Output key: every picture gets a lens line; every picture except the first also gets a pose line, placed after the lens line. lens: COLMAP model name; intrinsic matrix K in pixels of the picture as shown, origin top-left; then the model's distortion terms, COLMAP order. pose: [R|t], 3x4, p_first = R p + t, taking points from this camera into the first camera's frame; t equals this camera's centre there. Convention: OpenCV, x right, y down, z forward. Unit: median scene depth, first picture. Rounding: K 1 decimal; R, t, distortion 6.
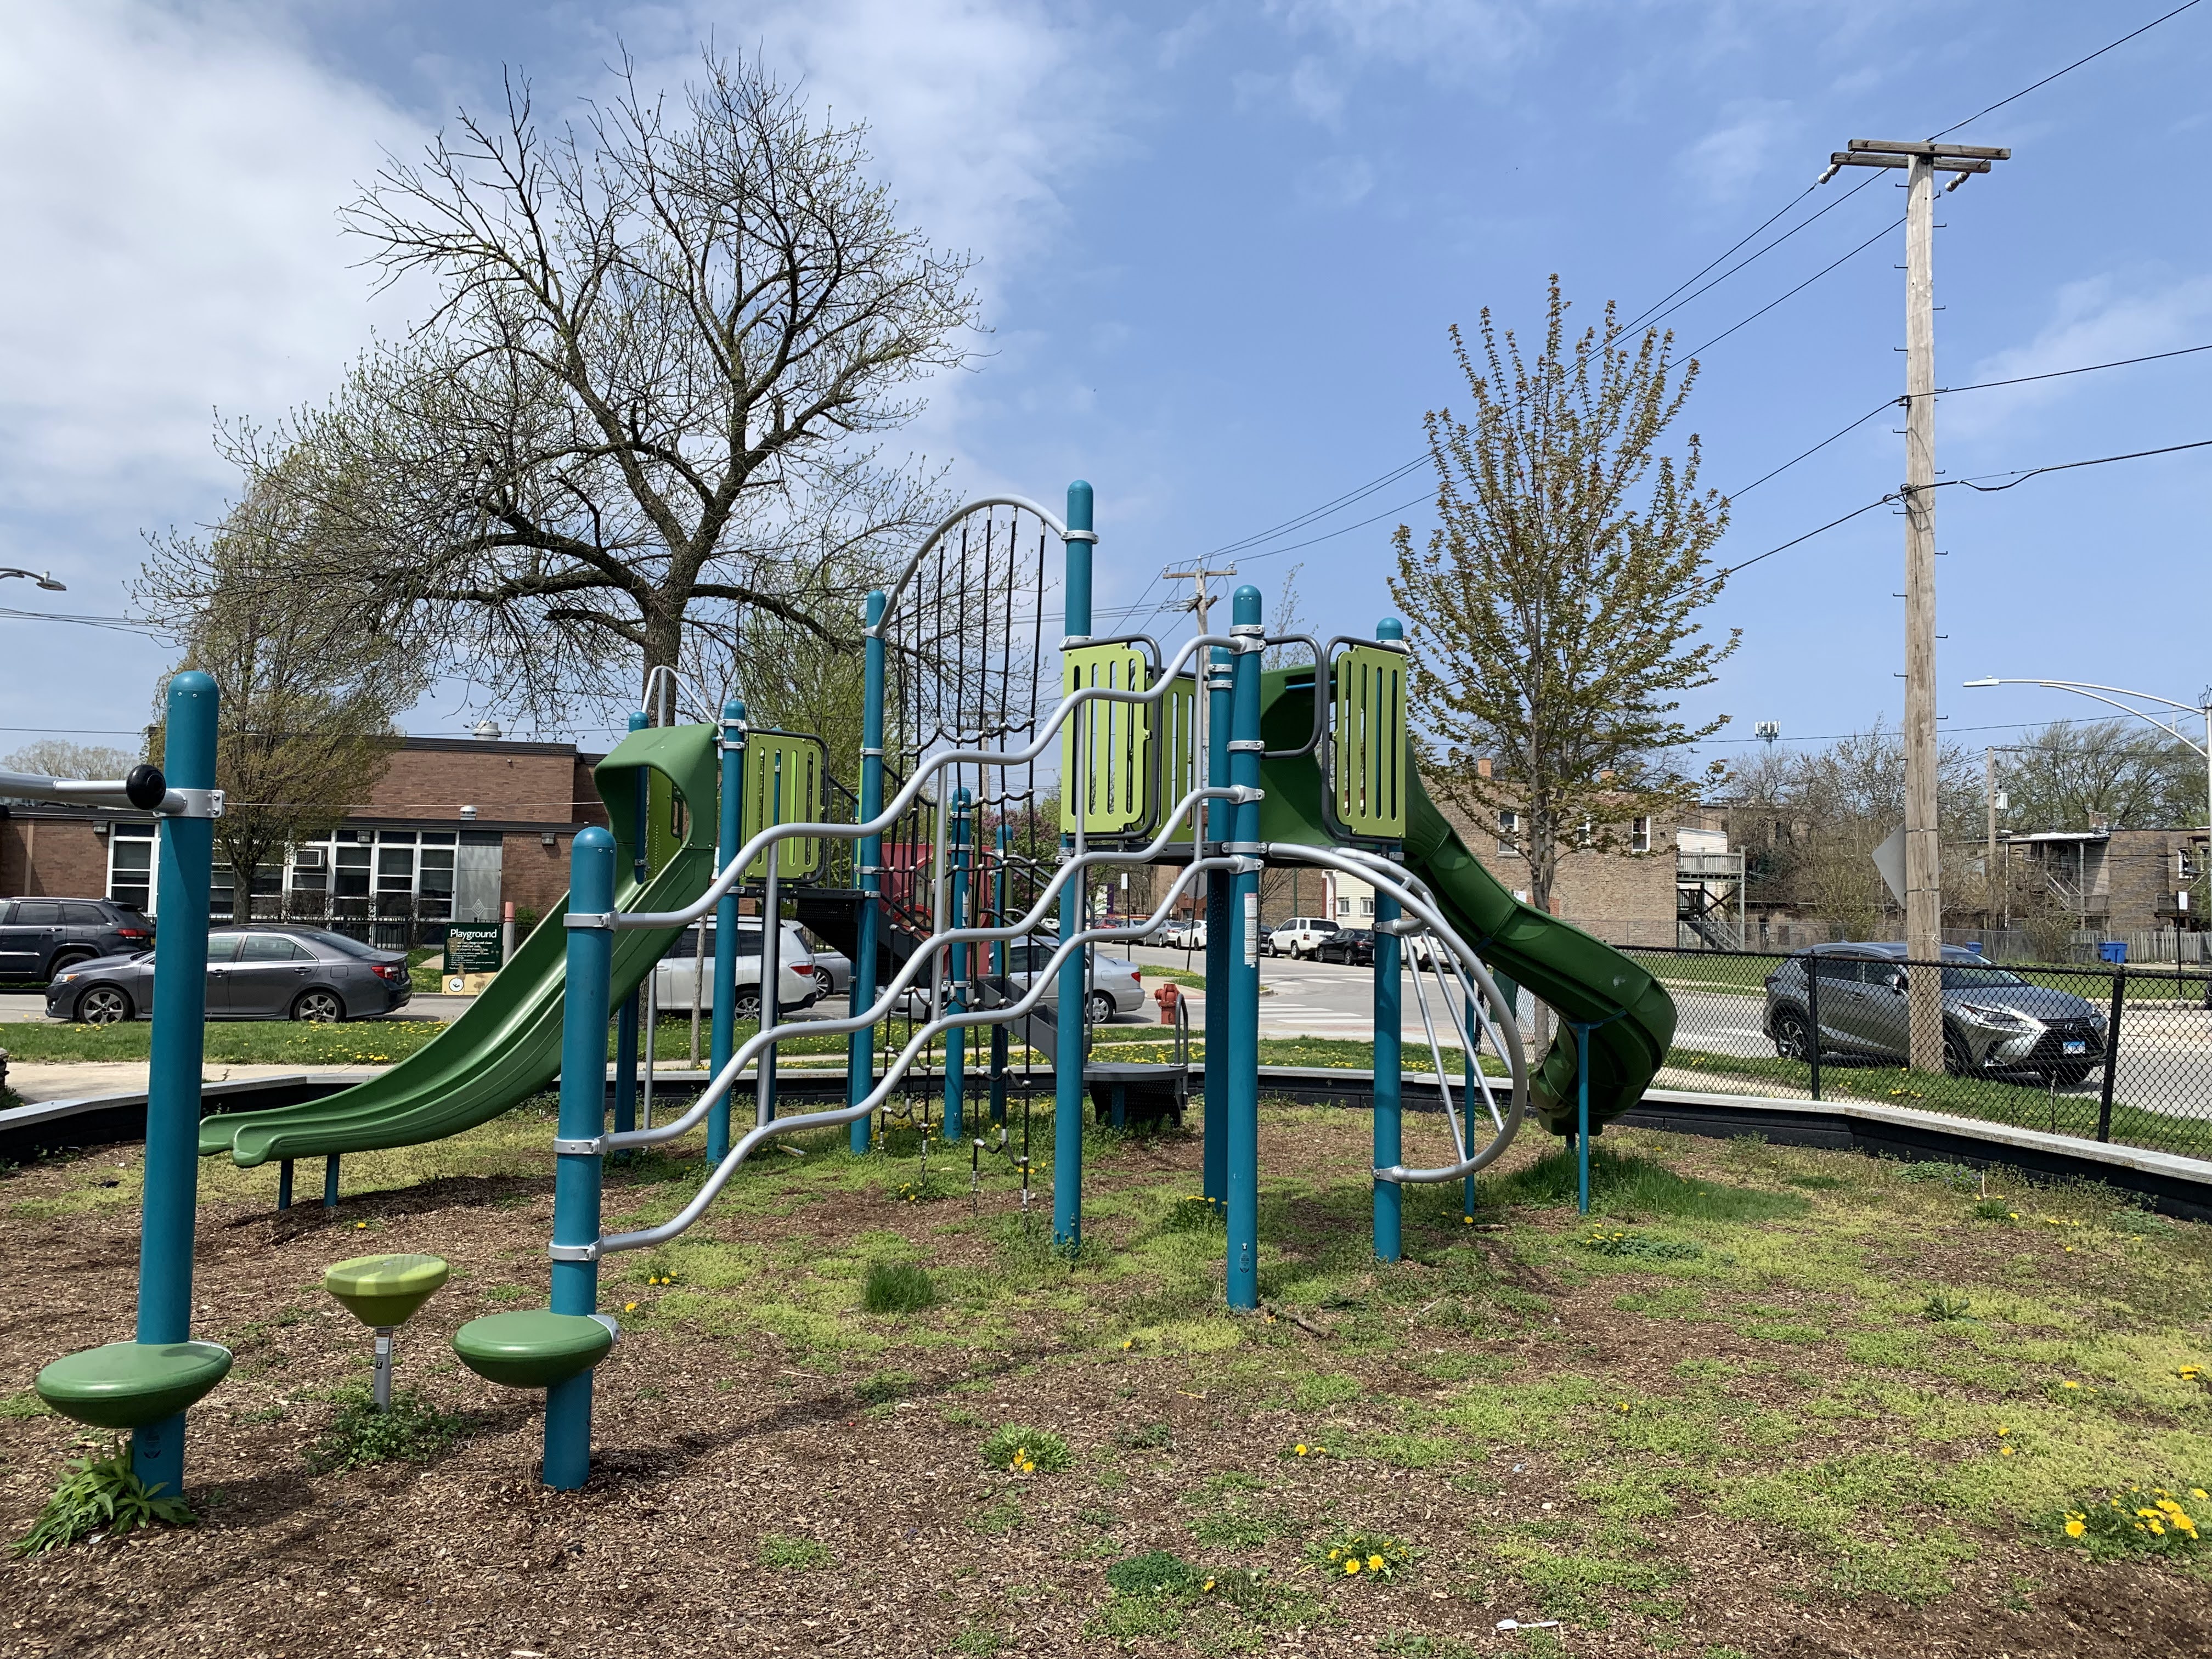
lens RADIAL K [[1676.4, 0, 1108.1], [0, 1676.4, 811.7], [0, 0, 1]] dist [0.010026, -0.016800]
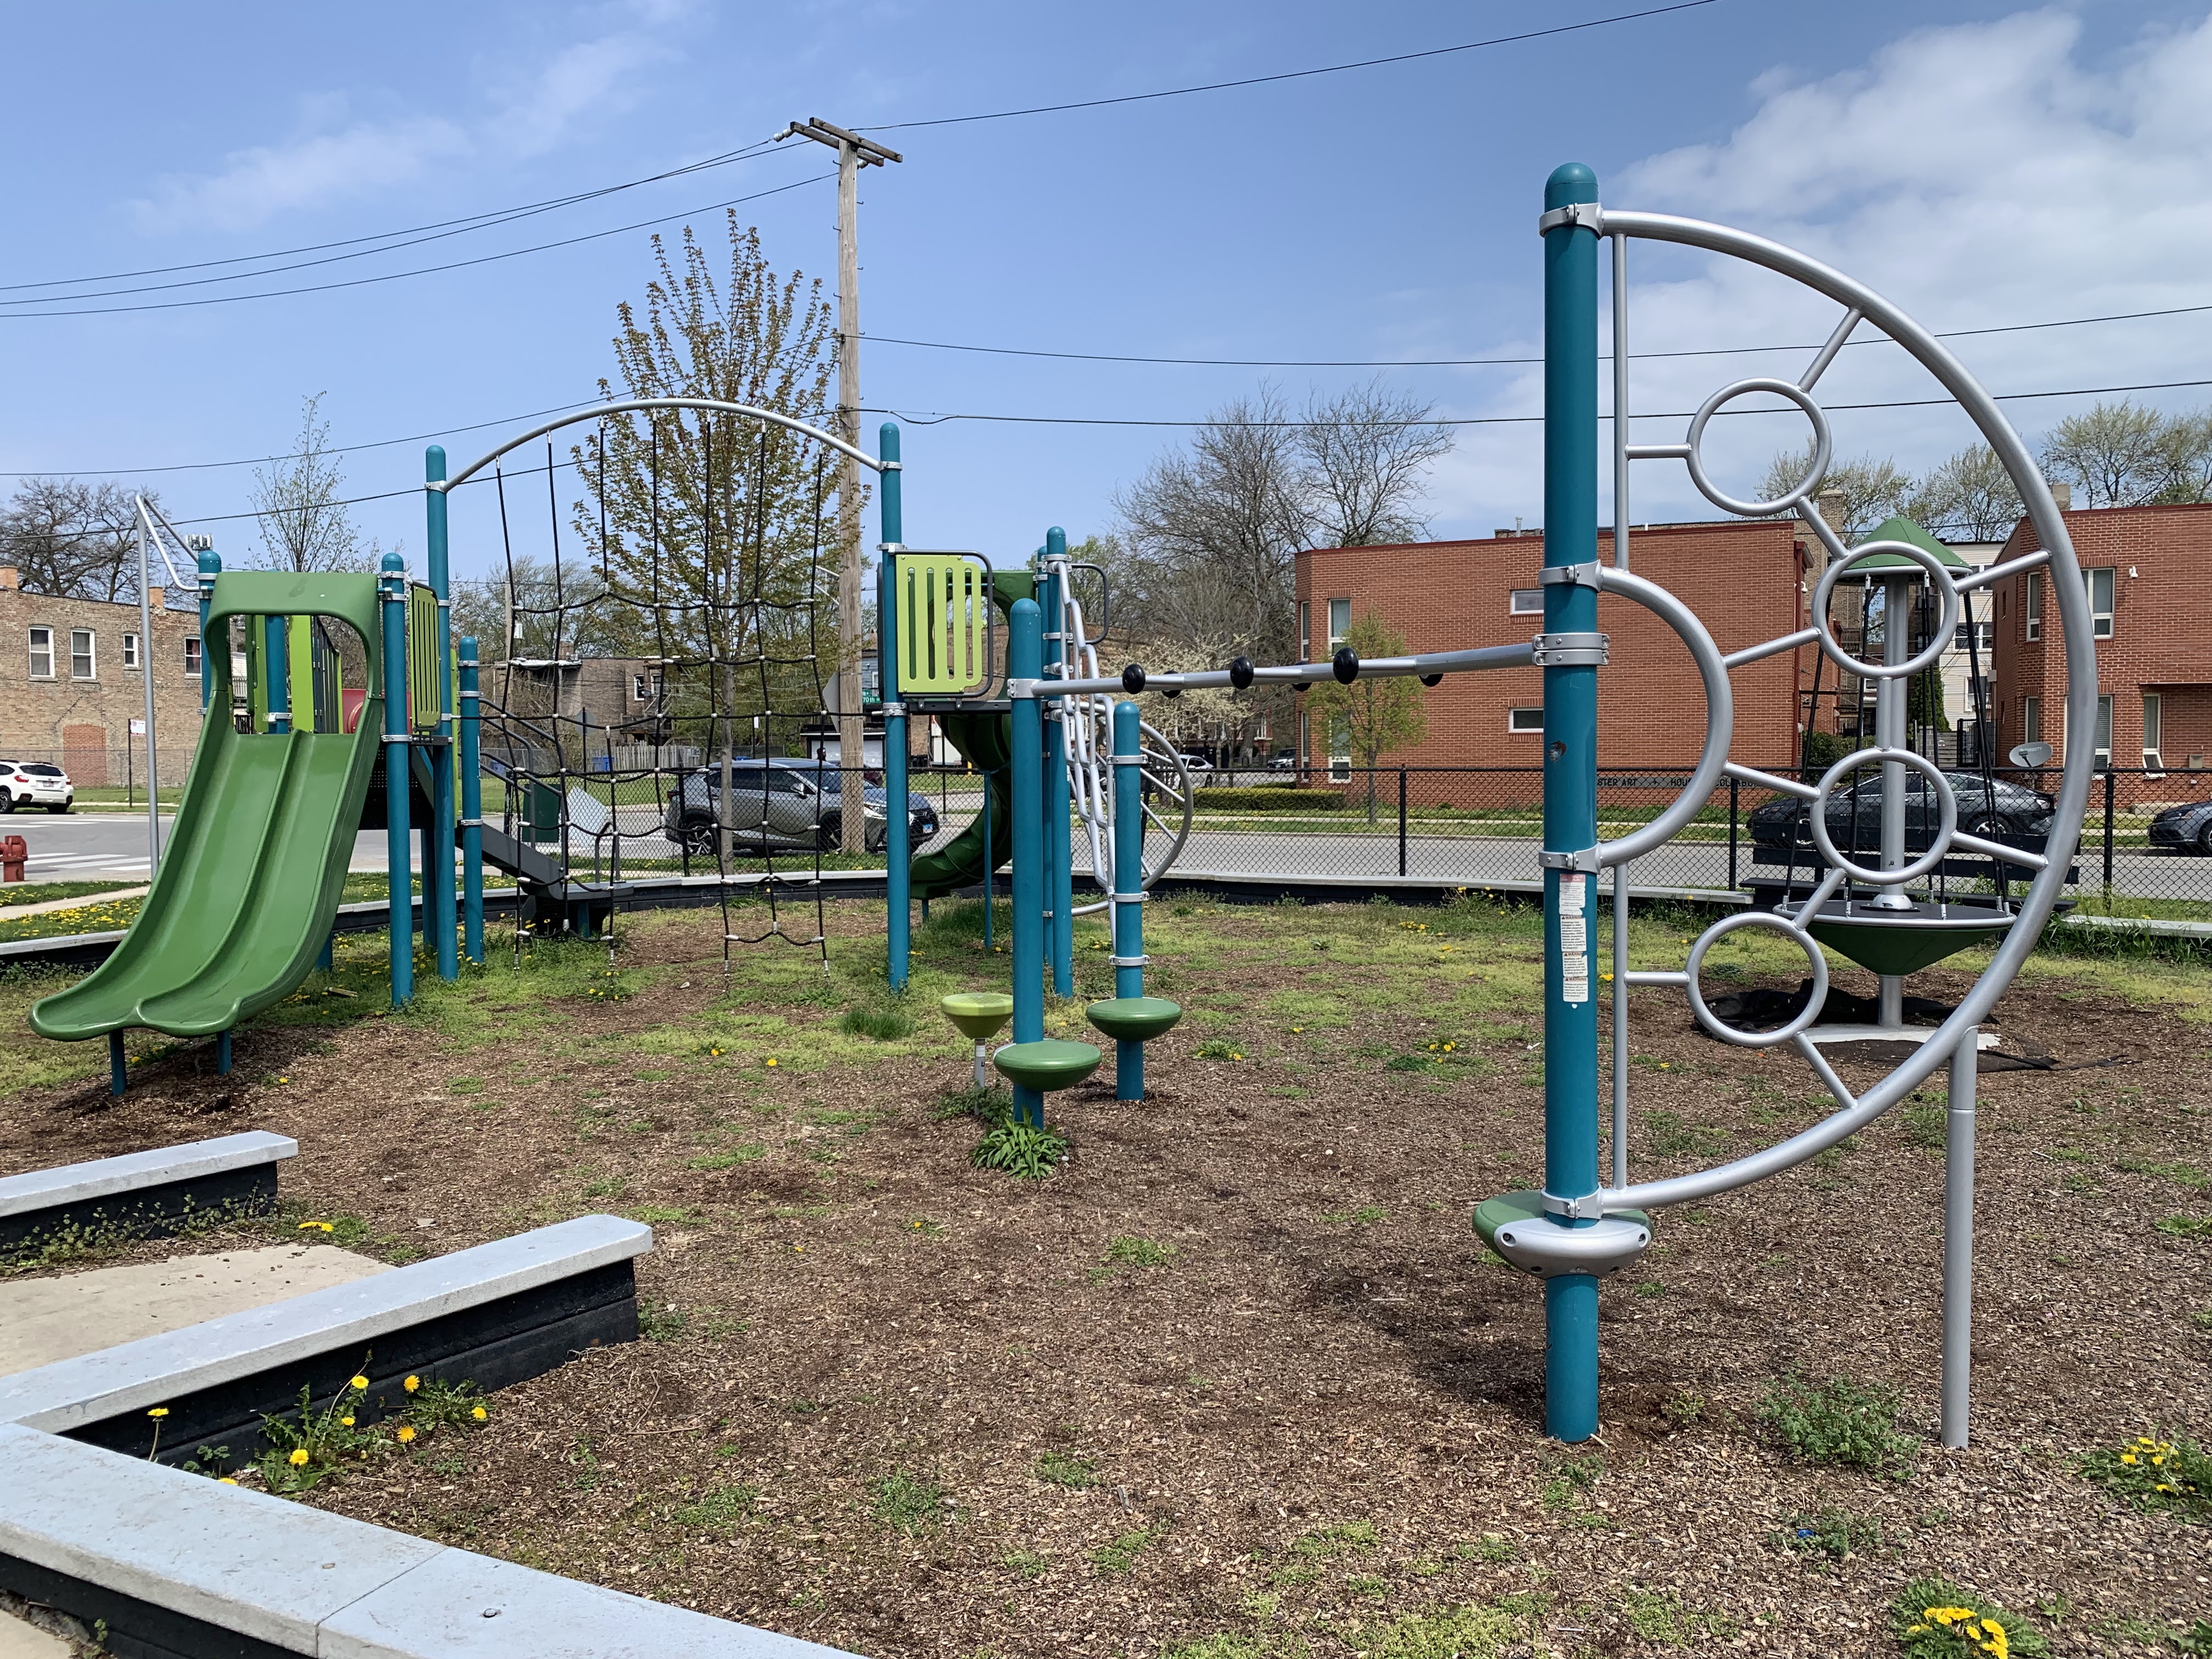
lens RADIAL K [[1676.4, 0, 1111.9], [0, 1676.4, 823.8], [0, 0, 1]] dist [0.010026, -0.016800]
pose [[0.624743, -0.063187, 0.778270, -0.412392], [-0.025442, 0.994544, 0.101169, -0.009667], [-0.780416, -0.083006, 0.619727, 0.010452]]
